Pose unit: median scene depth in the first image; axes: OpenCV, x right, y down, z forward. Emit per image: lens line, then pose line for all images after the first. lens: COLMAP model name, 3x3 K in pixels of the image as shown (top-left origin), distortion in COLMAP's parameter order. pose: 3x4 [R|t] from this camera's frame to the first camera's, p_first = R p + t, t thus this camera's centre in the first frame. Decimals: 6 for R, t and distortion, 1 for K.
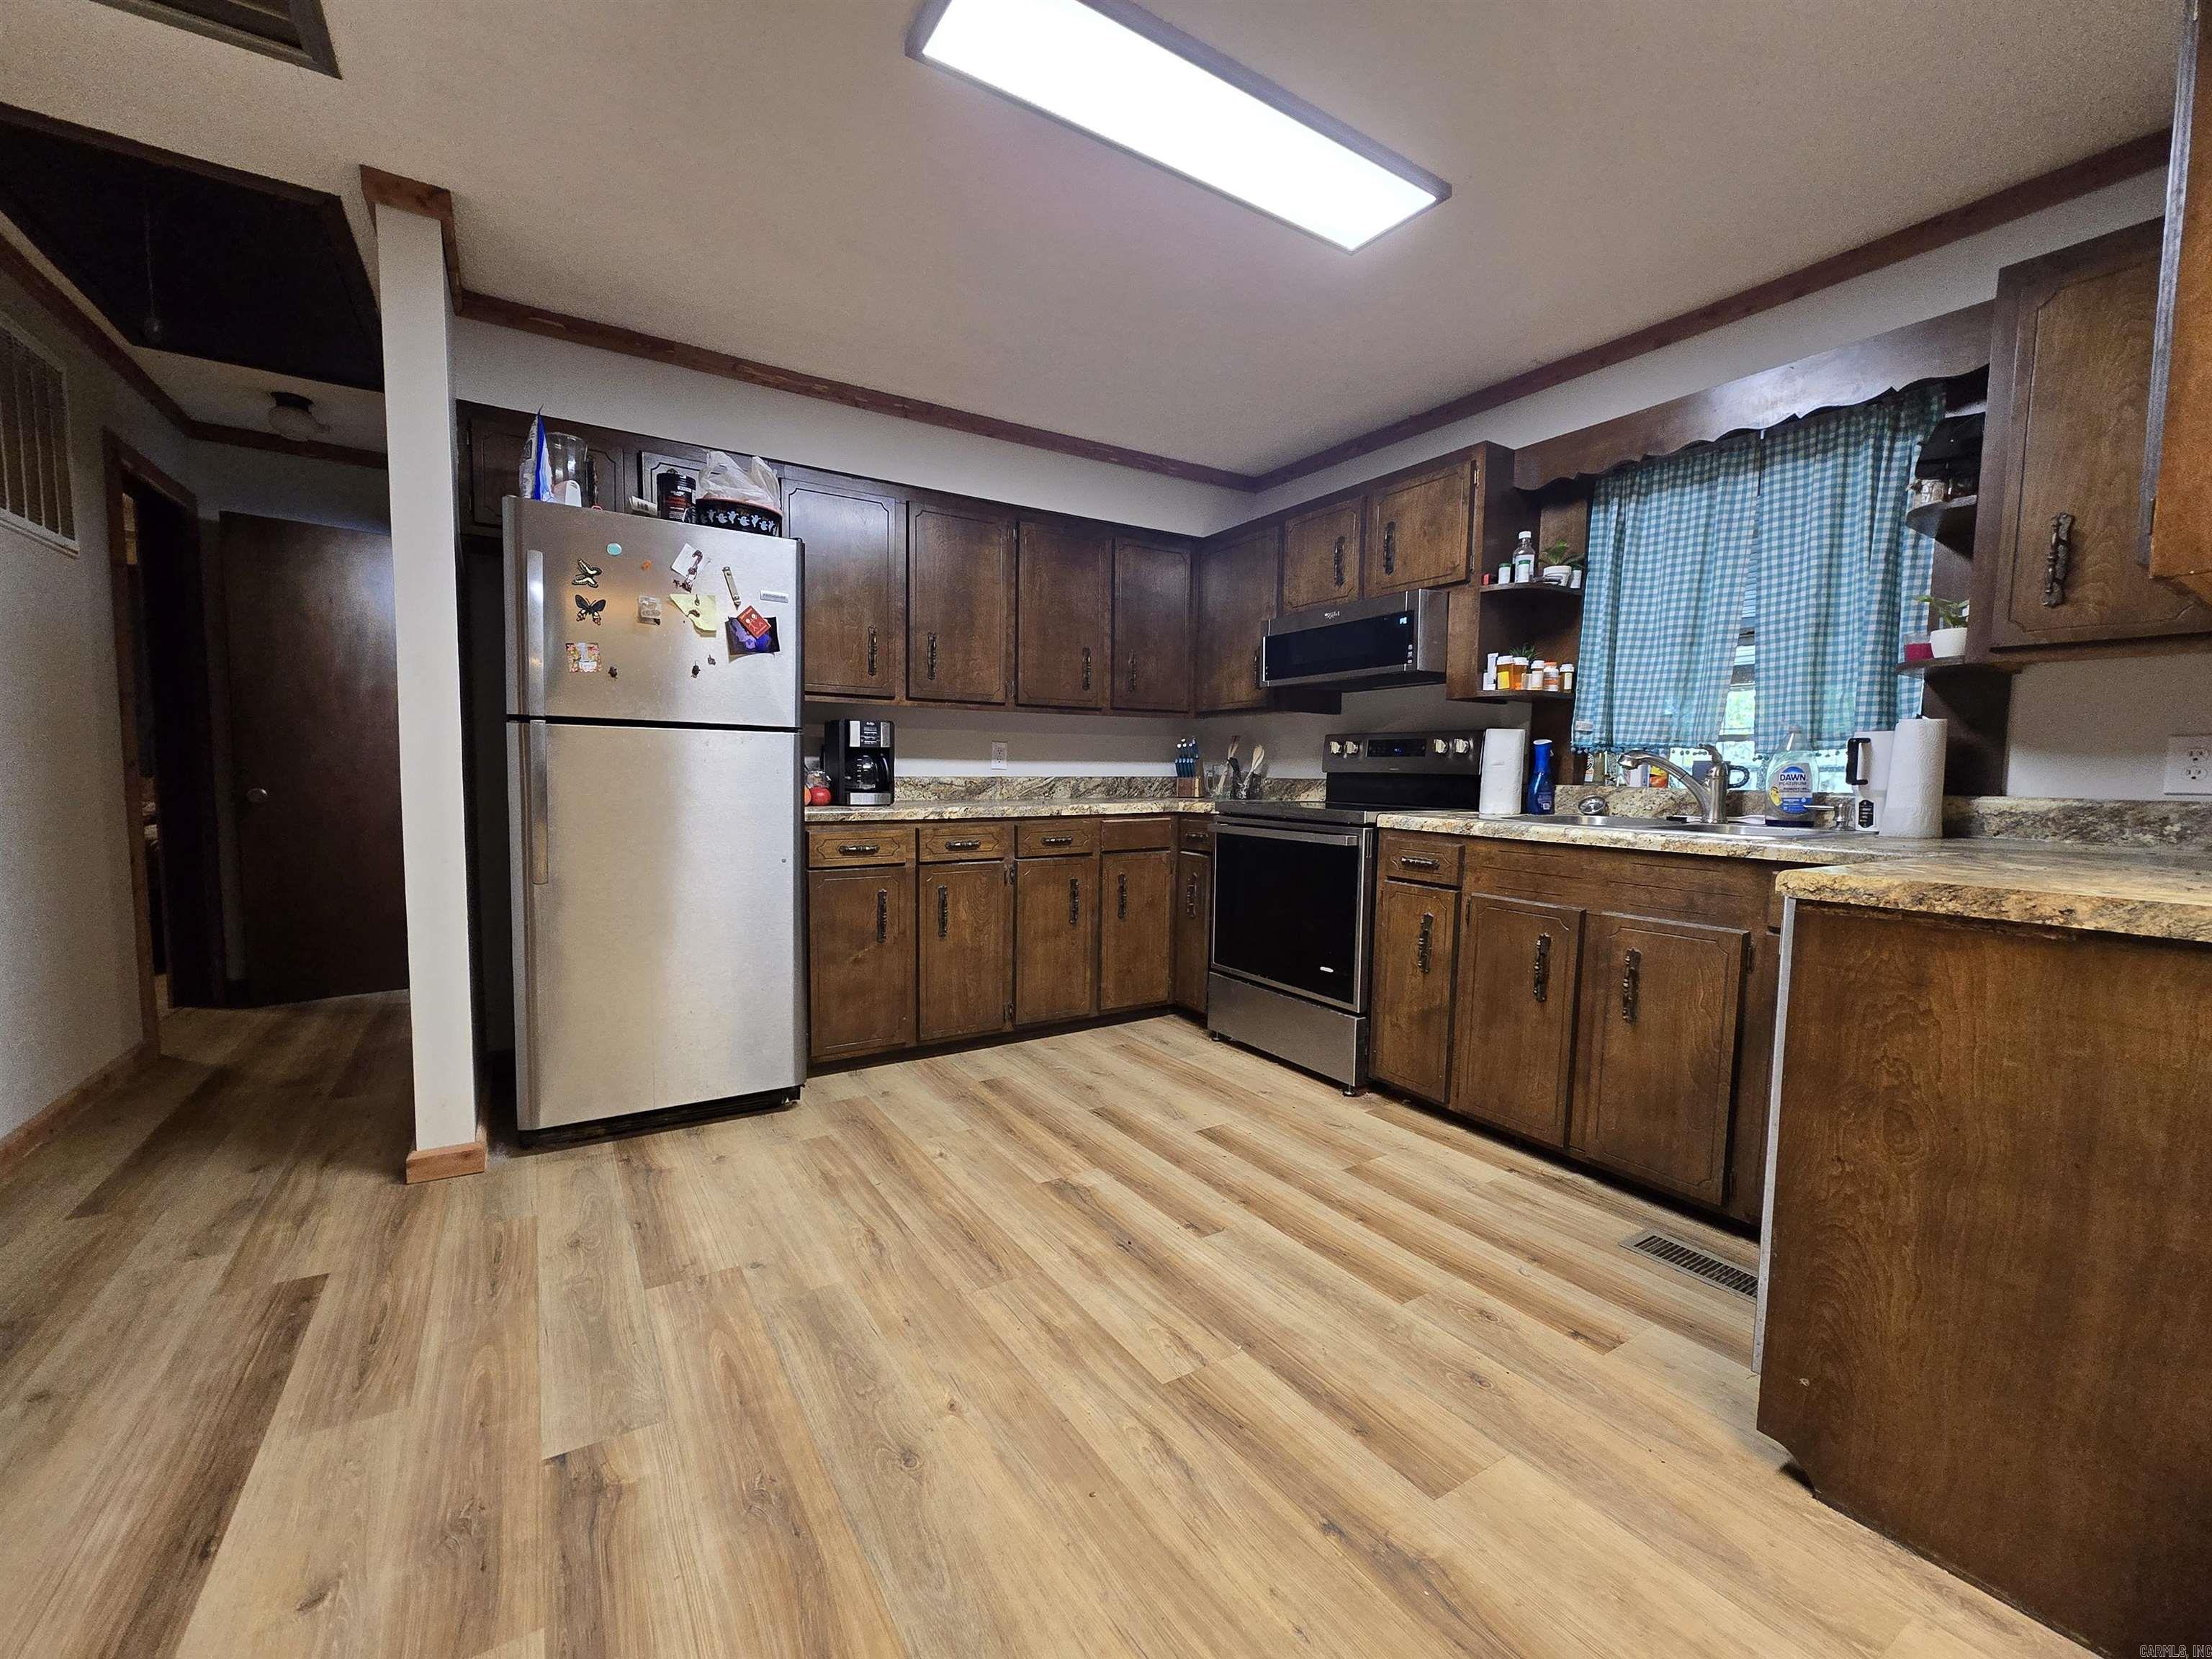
lens RADIAL K [[903.1, 0, 1102.5], [0, 903.1, 838.8], [0, 0, 1]] dist [-0.002471, -0.000571]
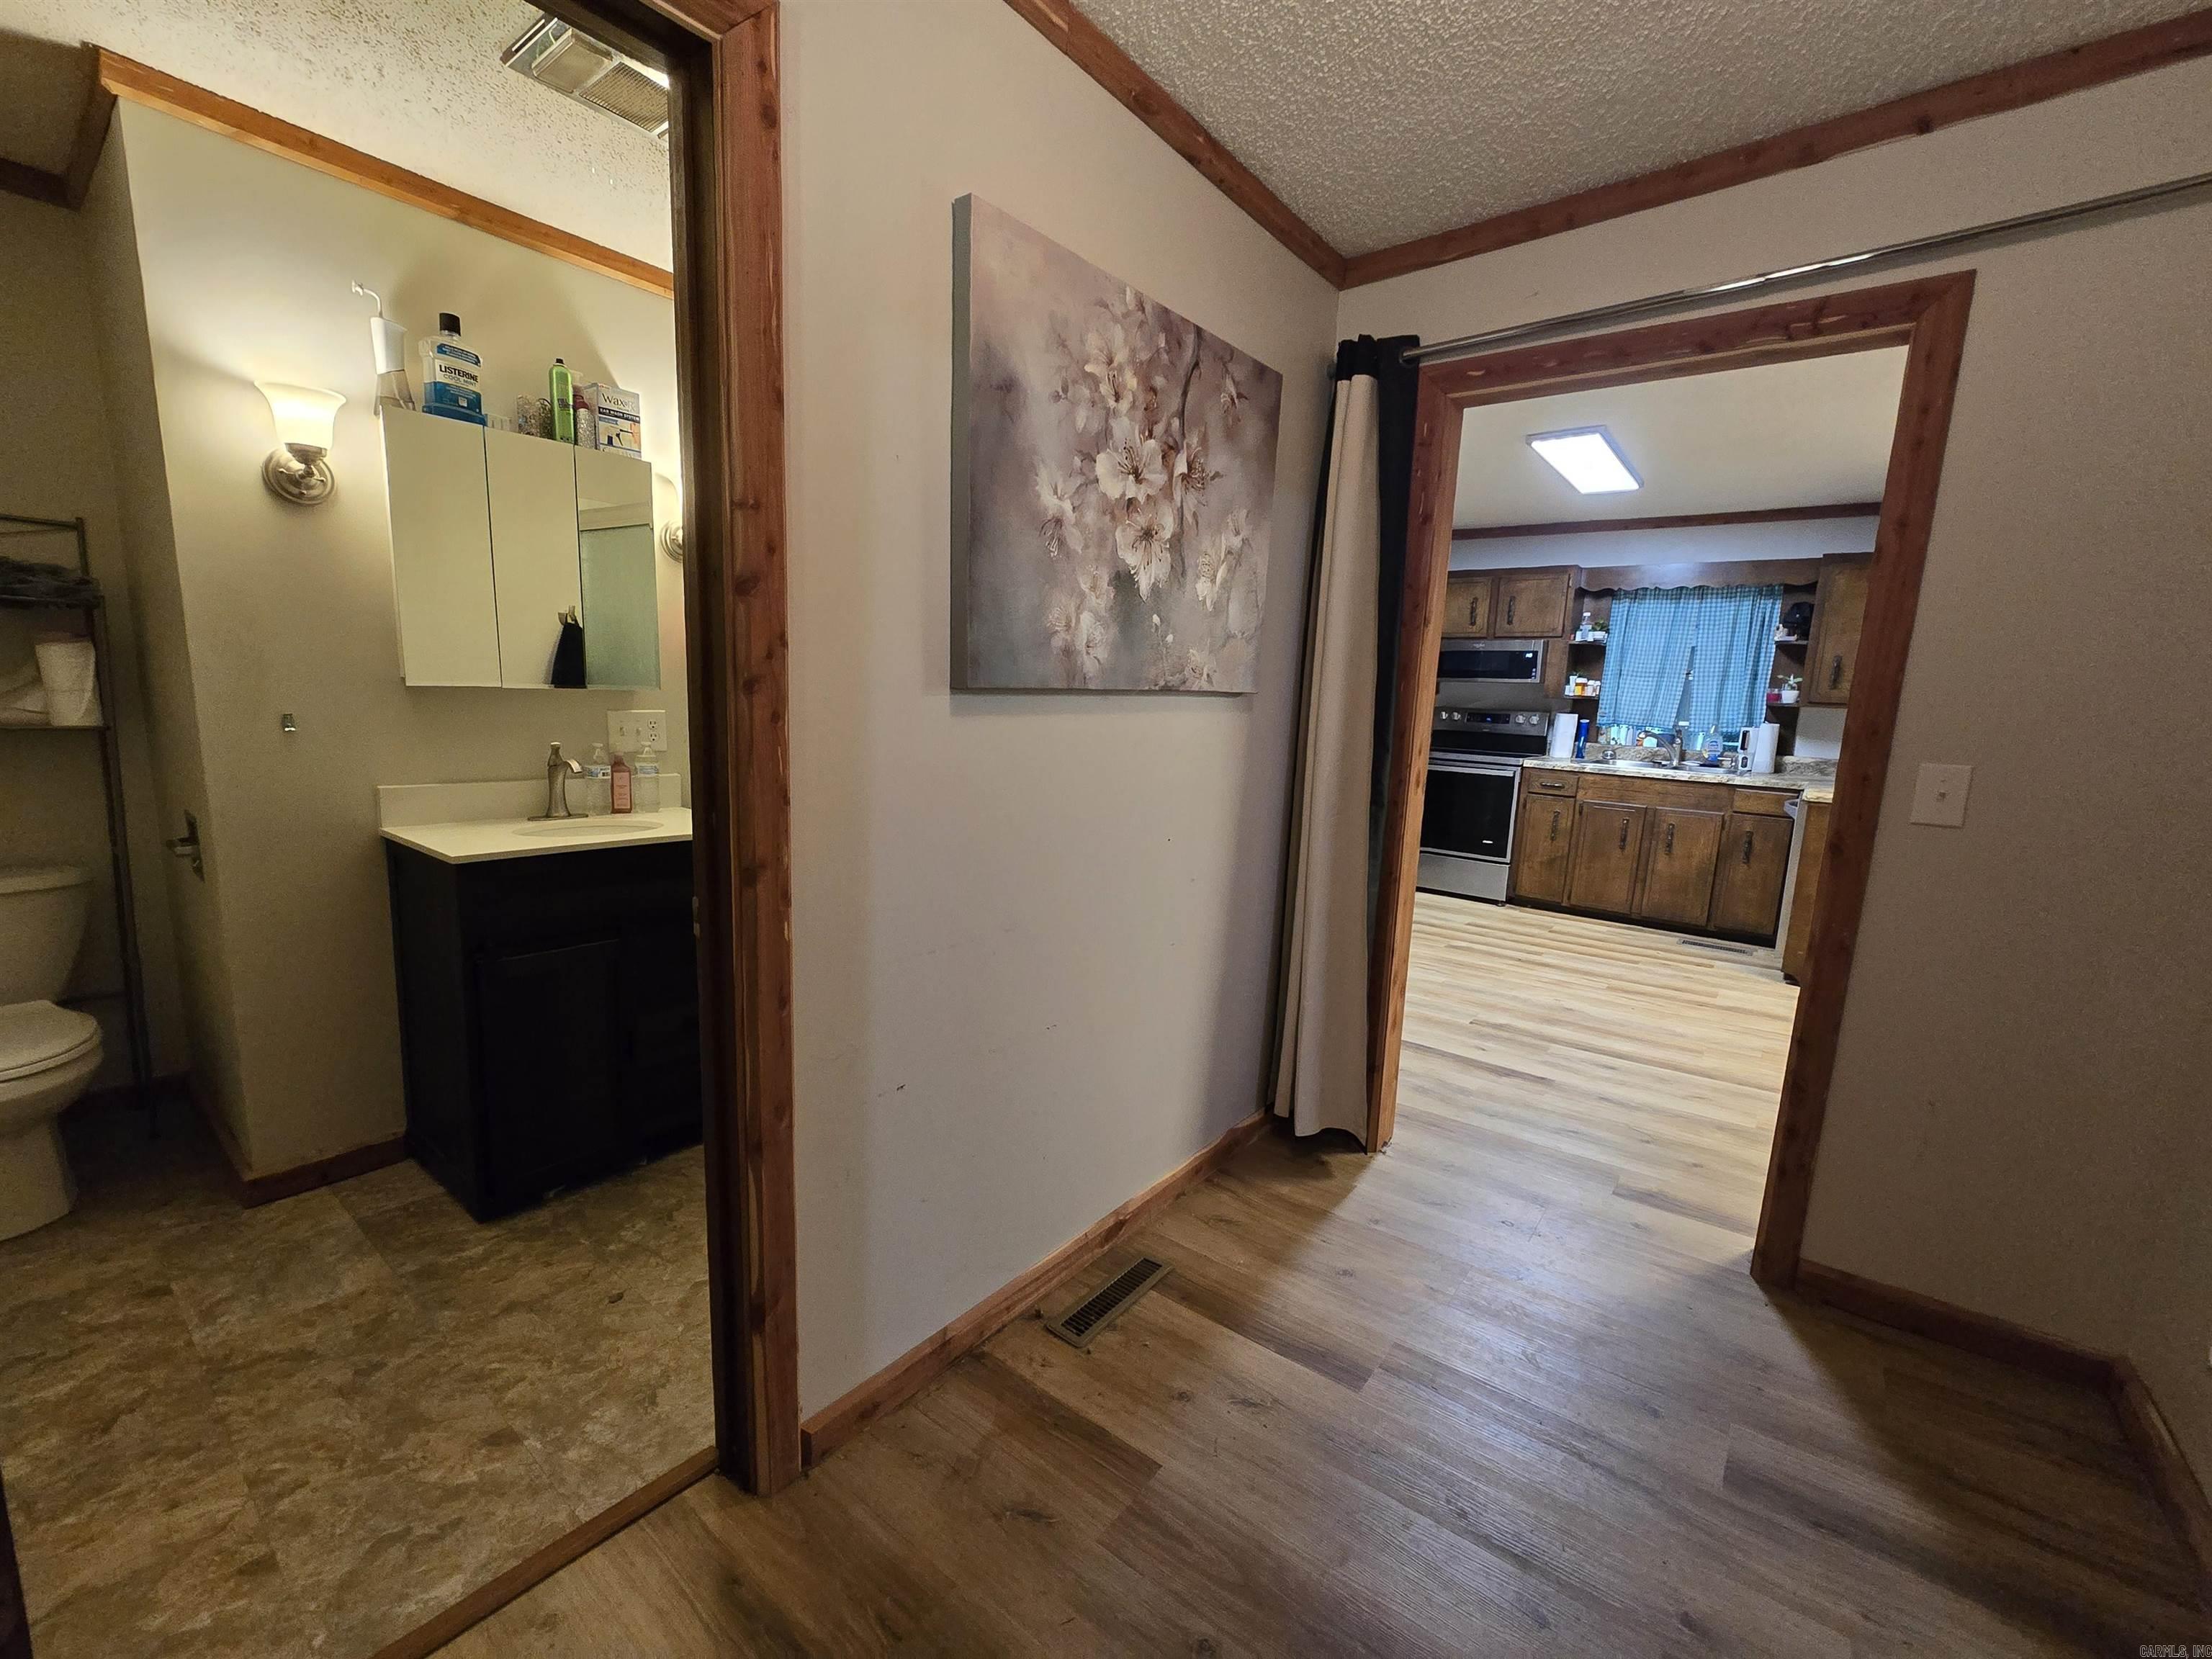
lens RADIAL K [[903.1, 0, 1110.2], [0, 903.1, 832.7], [0, 0, 1]] dist [-0.002471, -0.000571]
pose [[0.939418, -0.036956, 0.340776, -1.448505], [0.003719, 0.995212, 0.097673, -0.077464], [-0.342754, -0.090488, 0.935057, -0.622350]]
